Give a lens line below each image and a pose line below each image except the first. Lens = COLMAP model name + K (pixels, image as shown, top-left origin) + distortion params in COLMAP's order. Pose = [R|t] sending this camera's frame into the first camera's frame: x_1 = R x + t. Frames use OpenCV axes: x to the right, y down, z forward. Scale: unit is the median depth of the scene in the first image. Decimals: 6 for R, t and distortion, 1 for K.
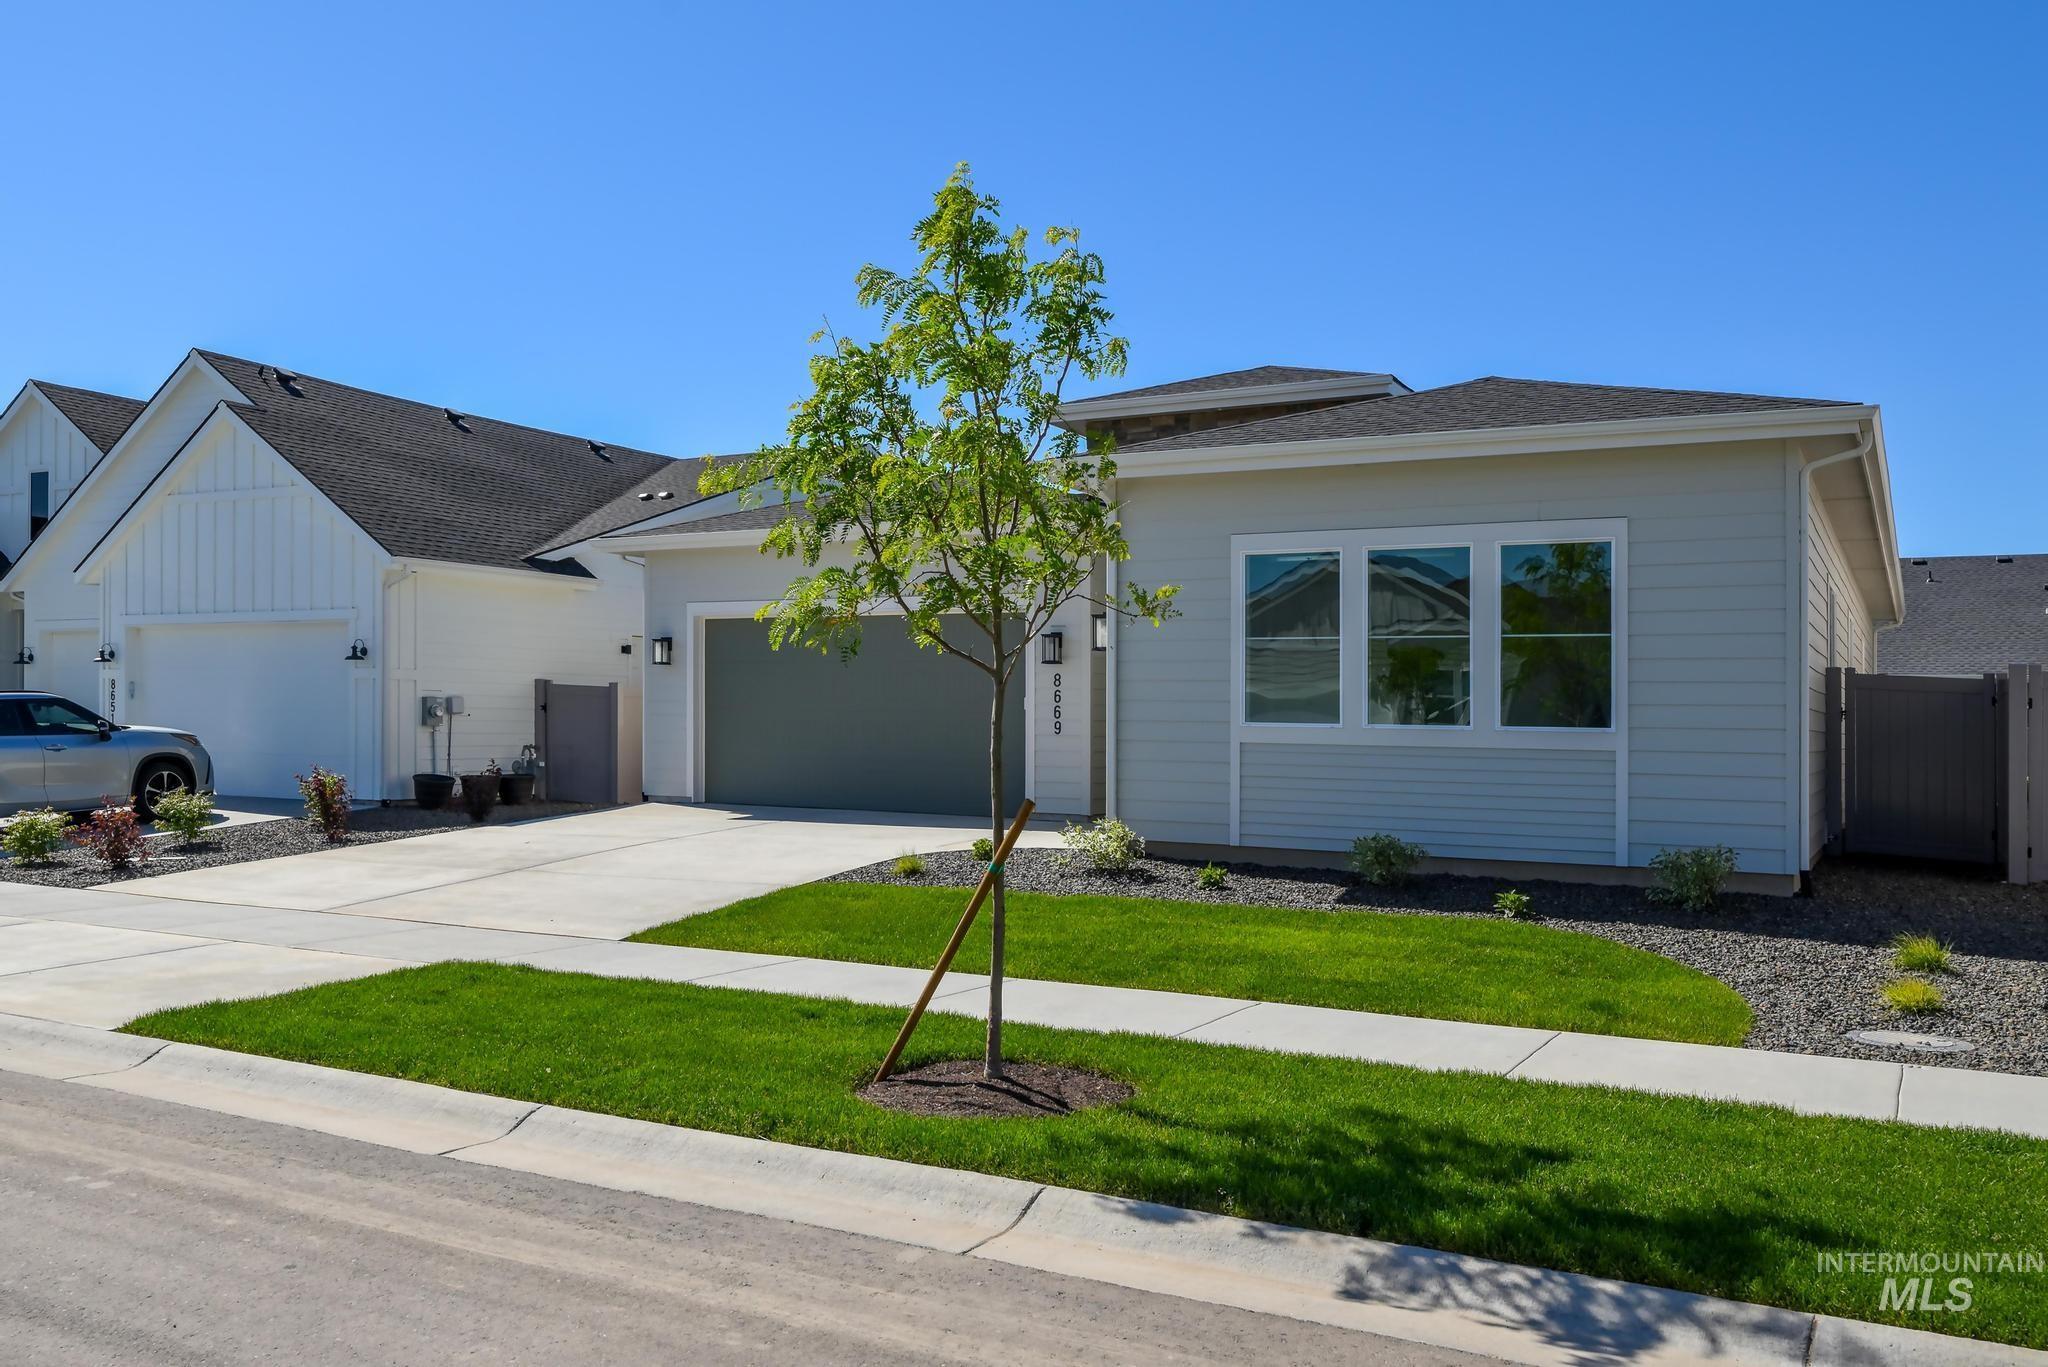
lens RADIAL K [[1697.8, 0, 1021.8], [0, 1697.8, 693.5], [0, 0, 1]] dist [0.002119, 0.000219]
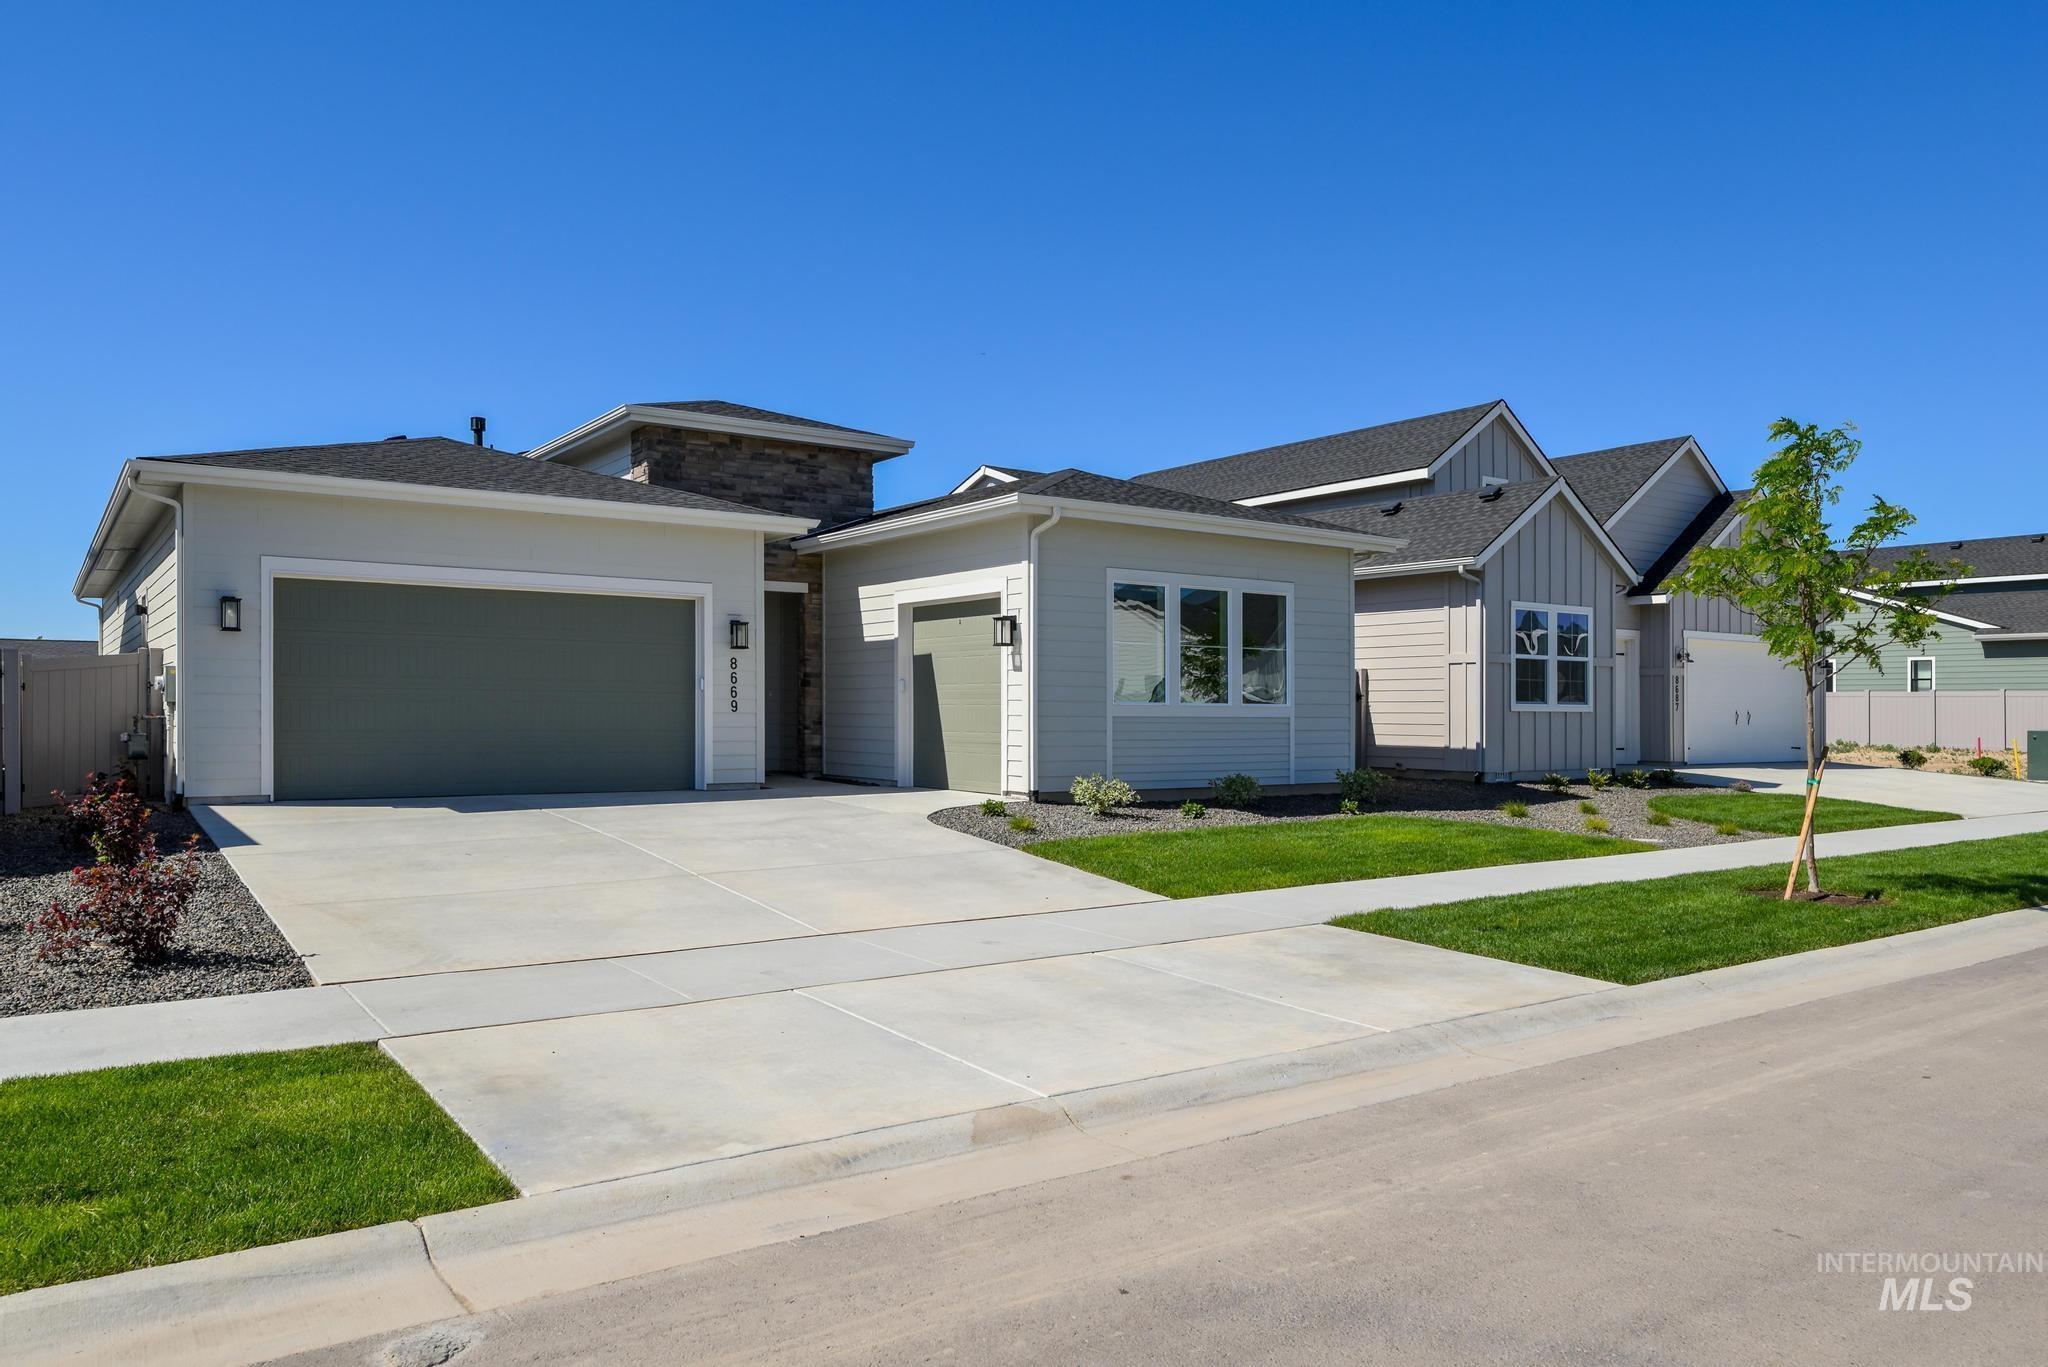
lens RADIAL K [[1393.7, 0, 1022.0], [0, 1393.7, 685.6], [0, 0, 1]] dist [0.003361, 0.000741]
pose [[0.448451, 0.005294, 0.893792, -1.018441], [-0.016630, 0.999859, 0.002422, 0.002085], [-0.893653, -0.015950, 0.448476, 0.594921]]
